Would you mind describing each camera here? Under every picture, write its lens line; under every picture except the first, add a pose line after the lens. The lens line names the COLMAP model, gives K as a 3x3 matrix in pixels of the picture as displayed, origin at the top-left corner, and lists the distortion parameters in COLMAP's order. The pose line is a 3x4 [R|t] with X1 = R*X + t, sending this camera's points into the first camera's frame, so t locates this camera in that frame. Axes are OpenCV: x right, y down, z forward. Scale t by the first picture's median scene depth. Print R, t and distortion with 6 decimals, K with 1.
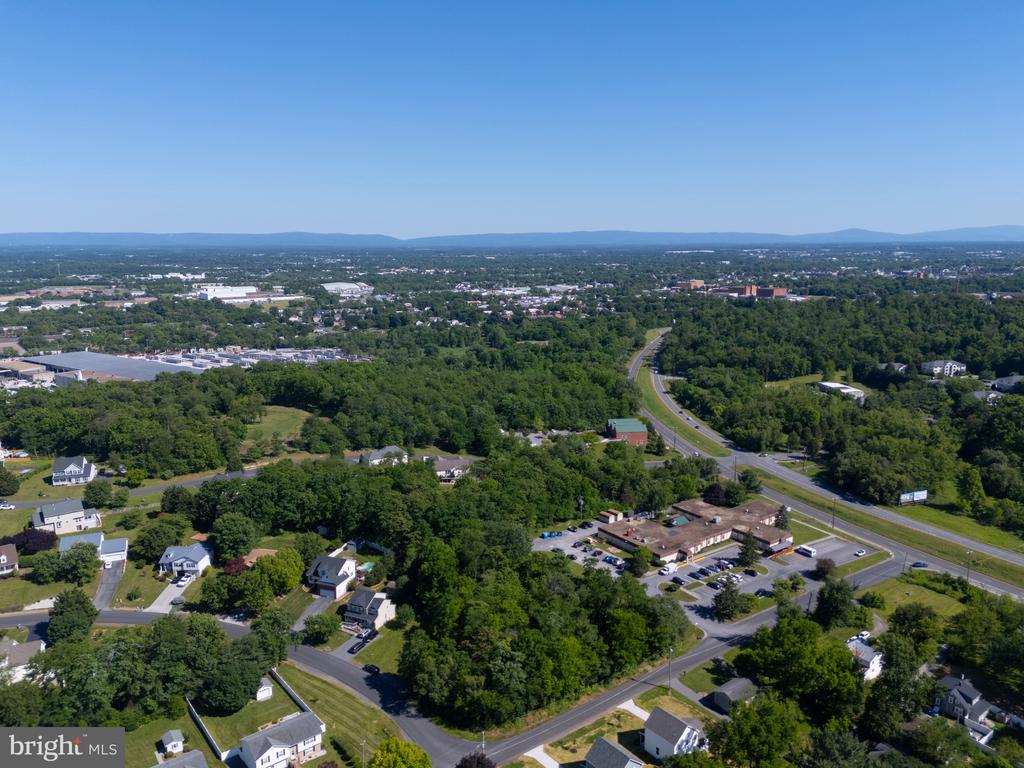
lens RADIAL K [[746.9, 0, 512.0], [0, 746.9, 384.0], [0, 0, 1]] dist [0.105406, -0.128288]
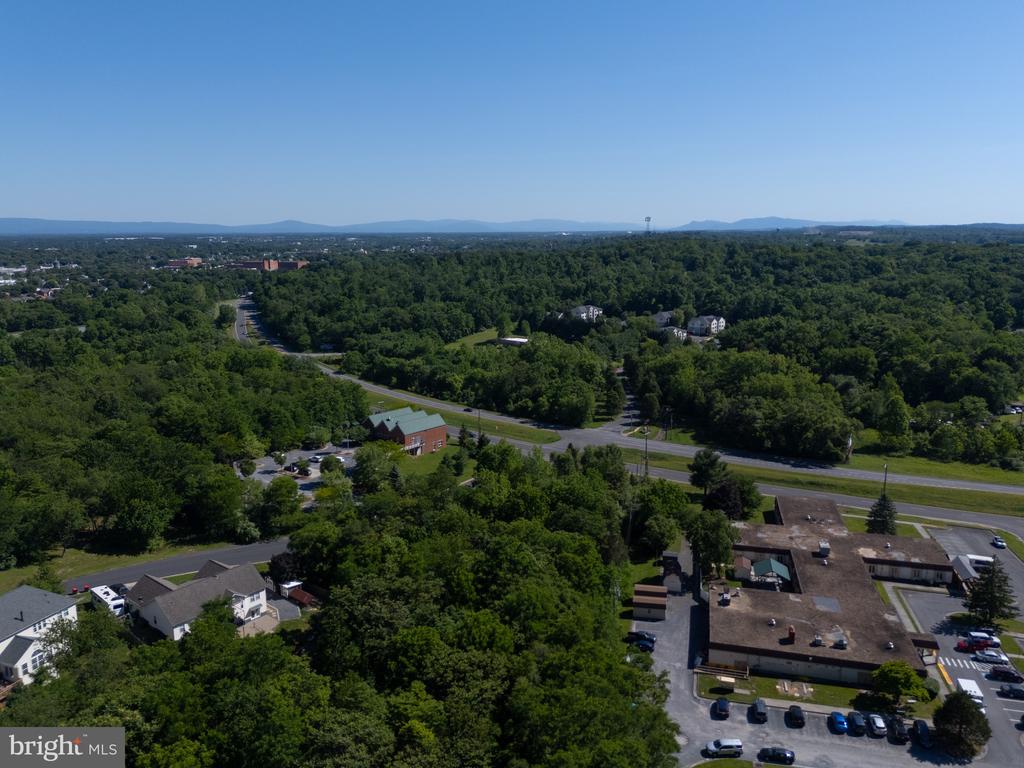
lens RADIAL K [[746.9, 0, 512.0], [0, 746.9, 384.0], [0, 0, 1]] dist [0.105406, -0.128288]
pose [[0.764637, -0.130993, 0.631008, -0.156916], [0.124256, 0.990719, 0.055098, 0.005178], [-0.632370, 0.036277, 0.773817, 0.512616]]
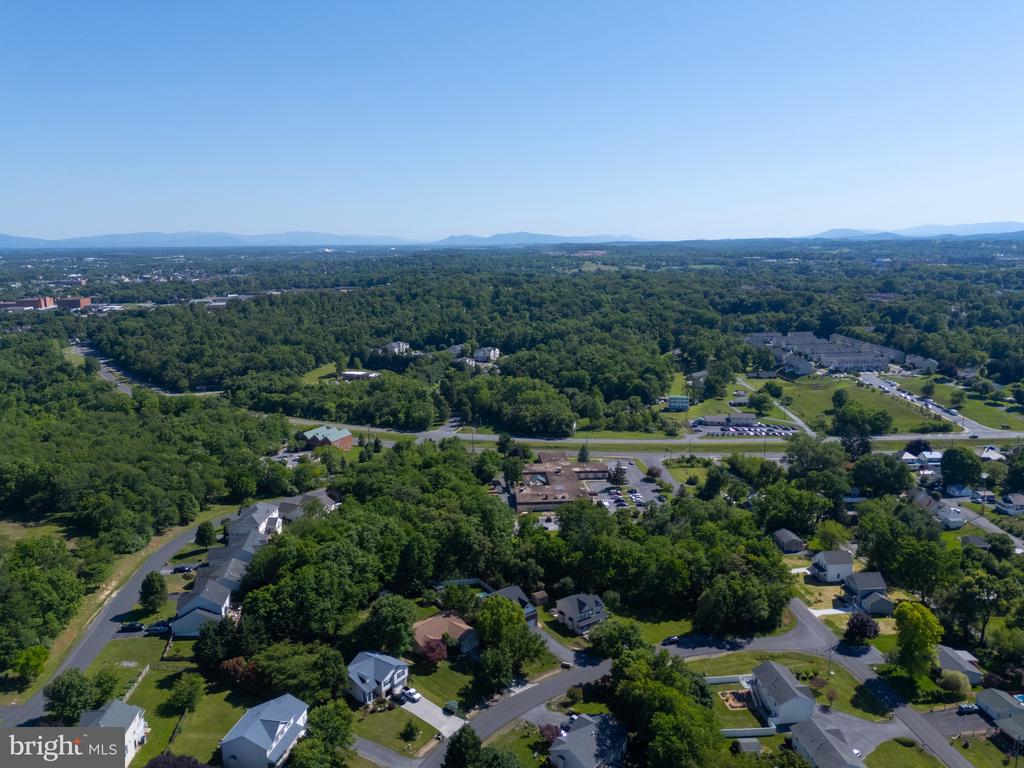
lens RADIAL K [[746.9, 0, 512.0], [0, 746.9, 384.0], [0, 0, 1]] dist [0.105406, -0.128288]
pose [[0.531240, -0.160950, 0.831793, -0.541578], [0.167411, 0.982373, 0.083166, -0.050907], [-0.830516, 0.095070, 0.548821, 0.271663]]
